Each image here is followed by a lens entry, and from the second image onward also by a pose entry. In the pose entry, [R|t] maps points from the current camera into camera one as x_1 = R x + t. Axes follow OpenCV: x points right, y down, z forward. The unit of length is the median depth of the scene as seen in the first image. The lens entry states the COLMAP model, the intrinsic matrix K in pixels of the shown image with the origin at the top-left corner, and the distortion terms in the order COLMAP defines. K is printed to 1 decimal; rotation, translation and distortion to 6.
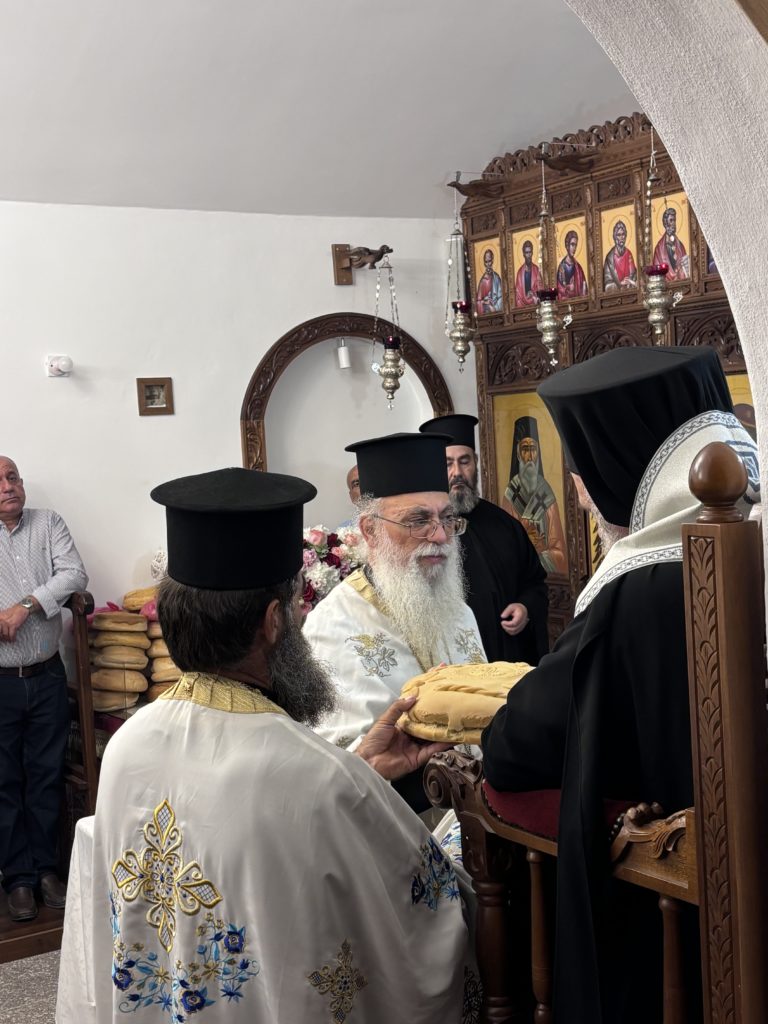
lens RADIAL K [[1429.0, 0, 384.1], [0, 1429.0, 514.9], [0, 0, 1]] dist [0.193336, 0.000000]
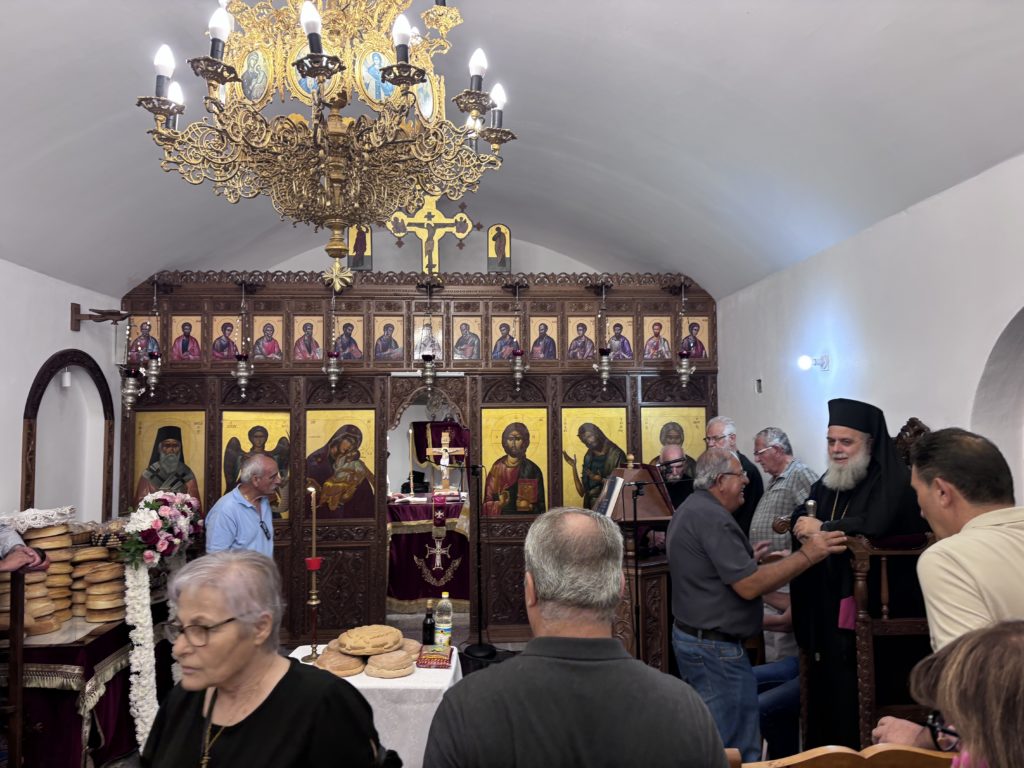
lens RADIAL K [[762.0, 0, 529.2], [0, 762.0, 384.2], [0, 0, 1]] dist [-0.025236, -0.028725]
pose [[0.463157, 0.093330, 0.881348, -0.495843], [0.039381, 0.991291, -0.125667, 0.008731], [-0.885401, 0.092912, 0.455448, 0.250824]]
